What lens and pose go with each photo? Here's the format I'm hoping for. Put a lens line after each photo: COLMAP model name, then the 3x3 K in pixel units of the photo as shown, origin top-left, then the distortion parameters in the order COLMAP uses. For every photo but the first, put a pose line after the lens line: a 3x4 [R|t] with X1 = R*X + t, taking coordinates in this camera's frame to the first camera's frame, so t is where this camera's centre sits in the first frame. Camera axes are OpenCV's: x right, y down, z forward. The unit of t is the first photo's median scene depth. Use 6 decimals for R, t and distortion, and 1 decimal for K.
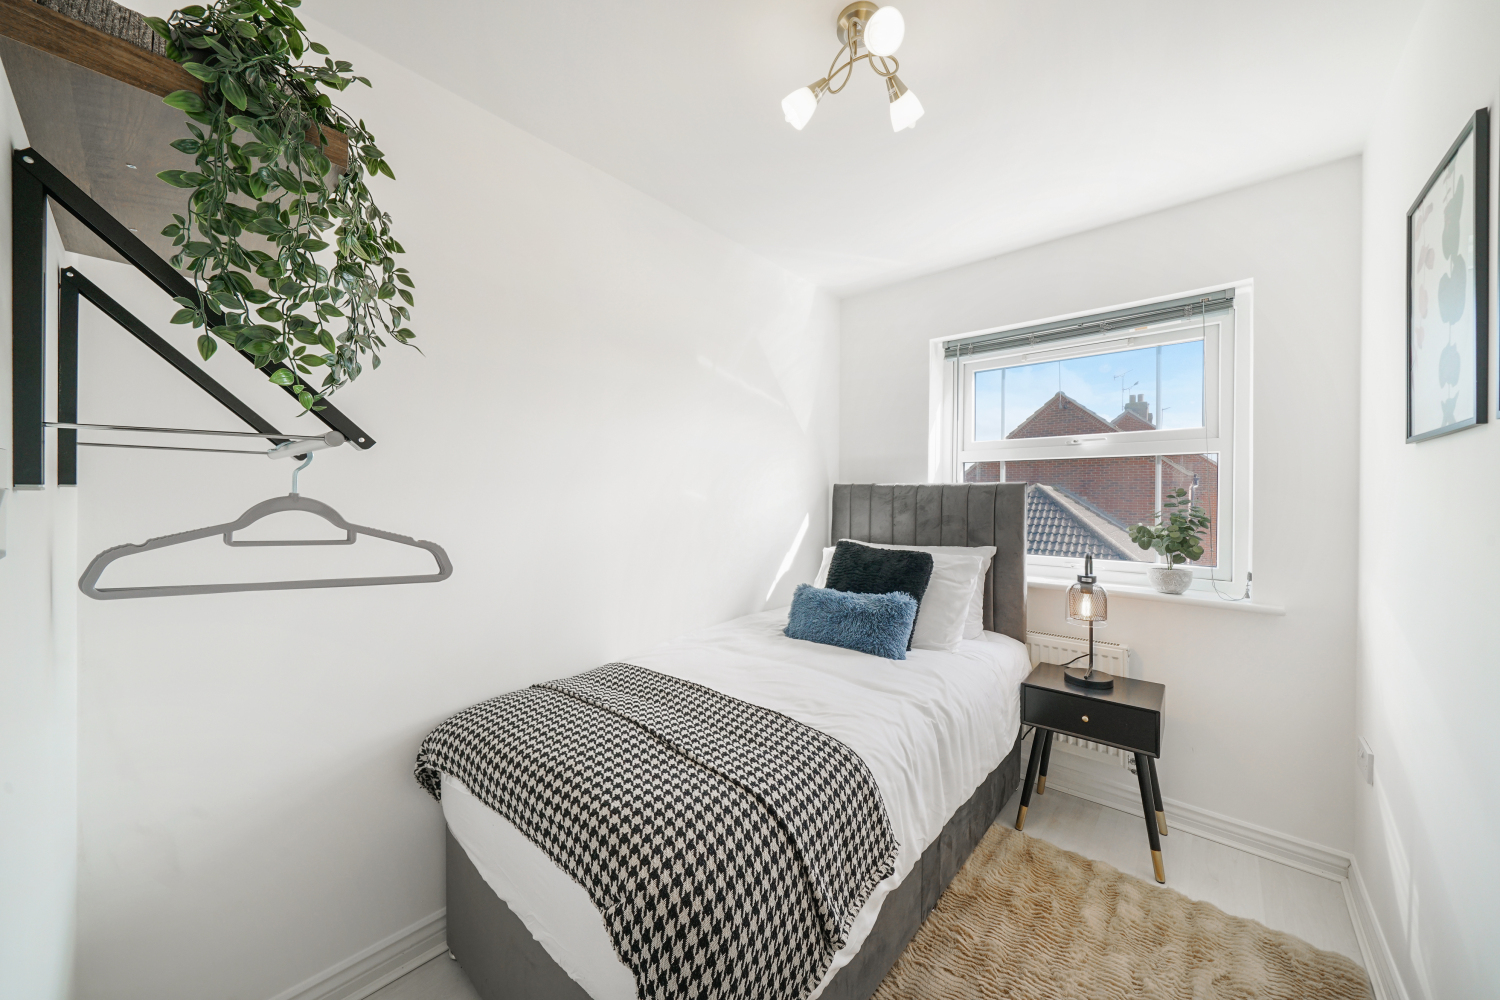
lens RADIAL K [[534.2, 0, 745.5], [0, 534.2, 499.1], [0, 0, 1]] dist [-0.002727, 0.000038]
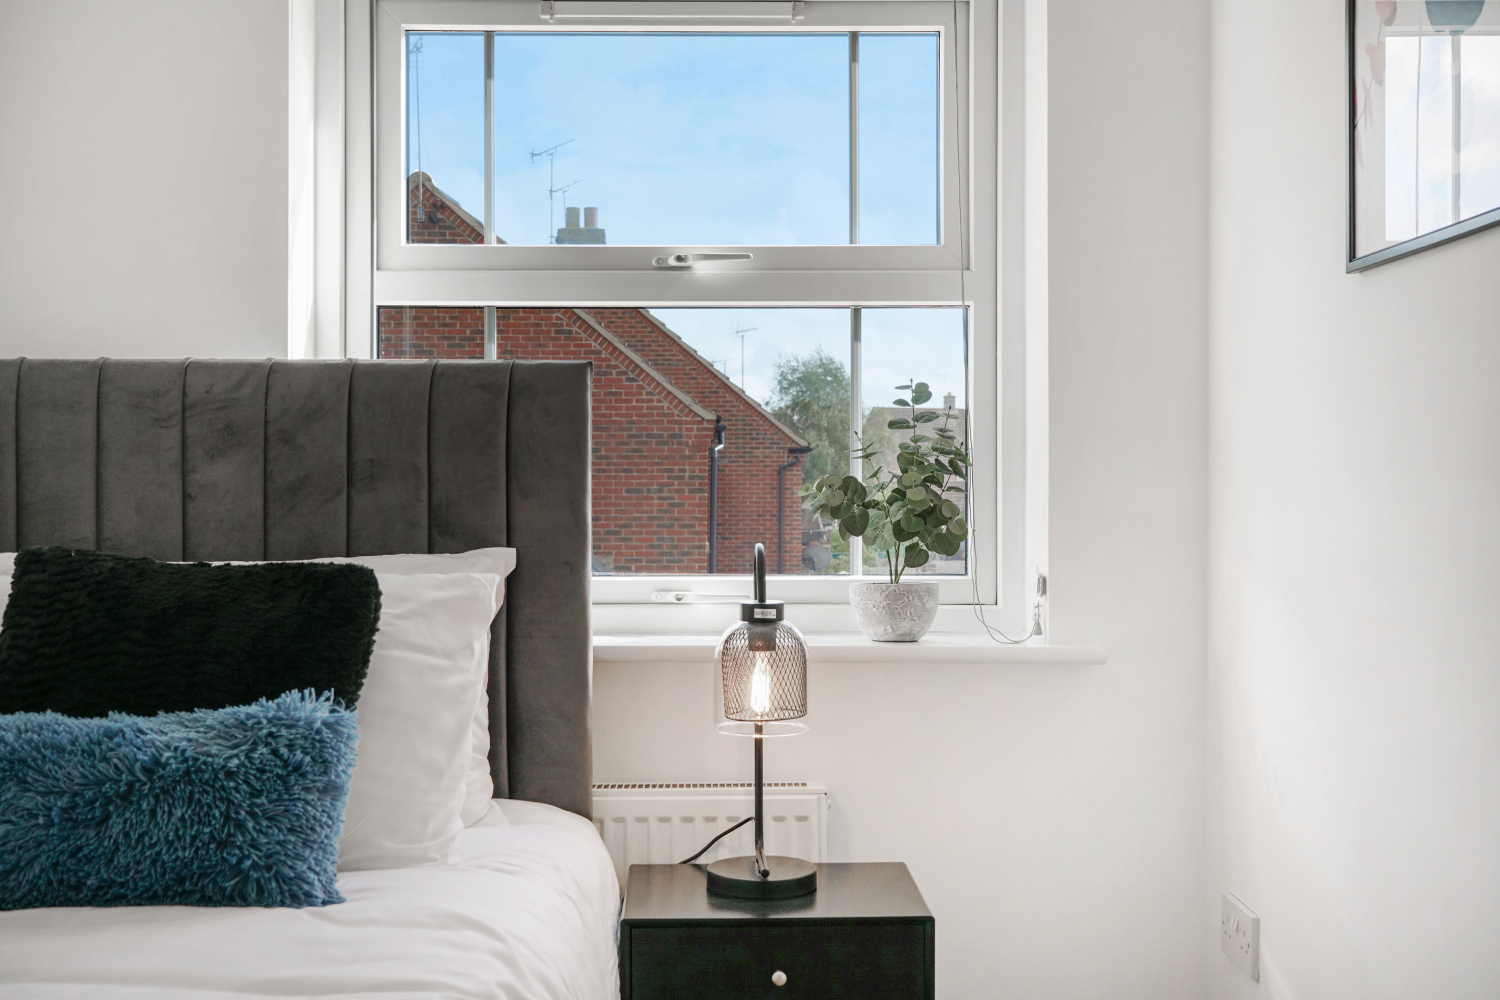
lens RADIAL K [[1748.1, 0, 750.0], [0, 1748.1, 500.0], [0, 0, 1]] dist [0.023896, -0.010552]
pose [[0.738831, -0.010512, 0.673809, -0.187233], [0.008794, 0.999944, 0.005957, 0.059647], [-0.673833, 0.001525, 0.738882, 0.089454]]
